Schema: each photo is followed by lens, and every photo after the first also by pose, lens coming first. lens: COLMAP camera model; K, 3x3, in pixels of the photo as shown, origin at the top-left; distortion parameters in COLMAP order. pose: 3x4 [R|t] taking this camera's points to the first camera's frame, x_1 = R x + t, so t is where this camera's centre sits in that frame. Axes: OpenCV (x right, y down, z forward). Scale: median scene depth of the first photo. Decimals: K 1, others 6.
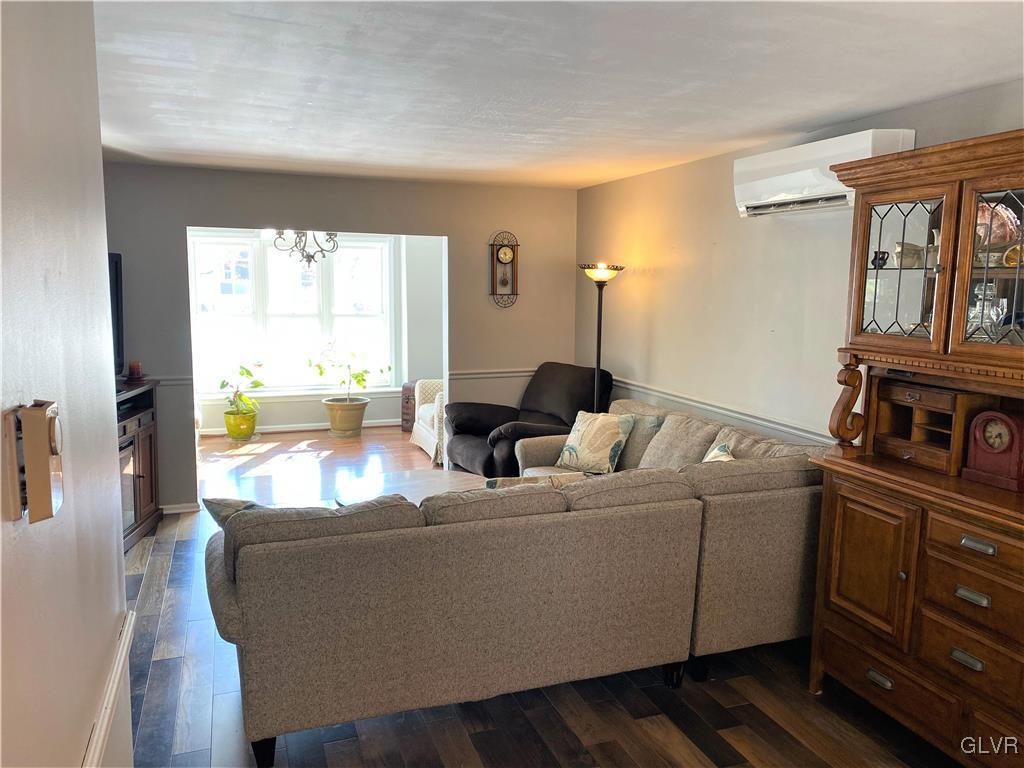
lens RADIAL K [[788.2, 0, 532.4], [0, 788.2, 383.2], [0, 0, 1]] dist [0.012136, 0.002708]
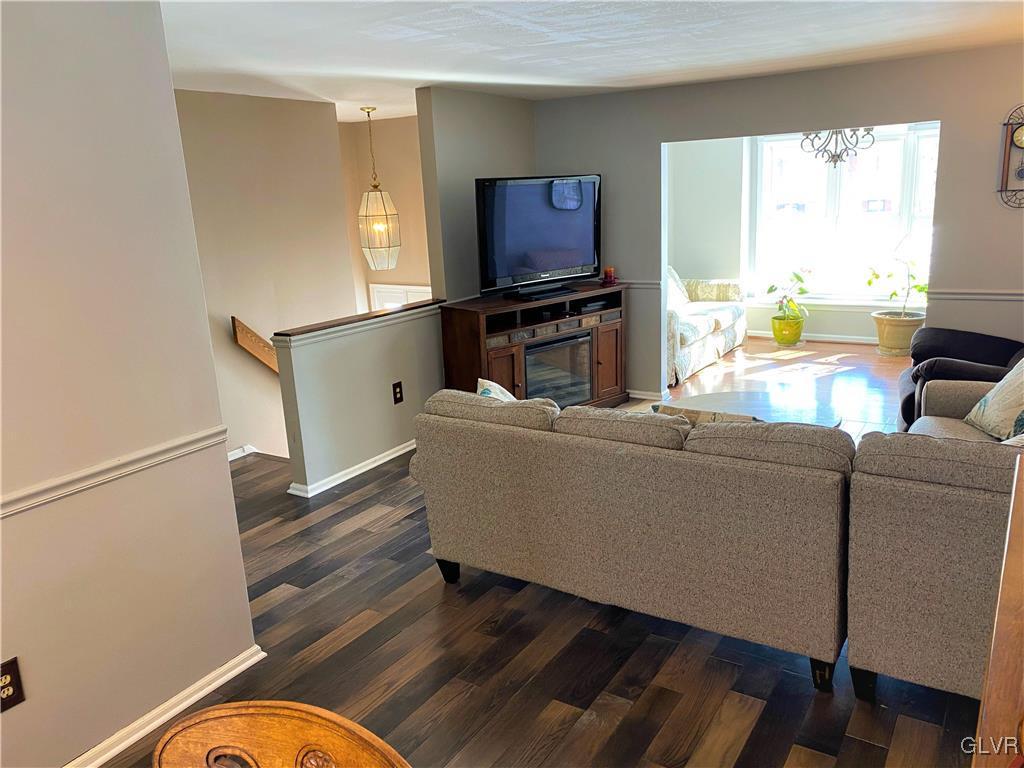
lens RADIAL K [[788.2, 0, 495.0], [0, 788.2, 394.0], [0, 0, 1]] dist [0.012136, 0.002708]
pose [[0.567627, 0.162709, -0.807047, 0.337843], [-0.046316, 0.985035, 0.166017, -0.024159], [0.821982, -0.056856, 0.566668, 0.148015]]
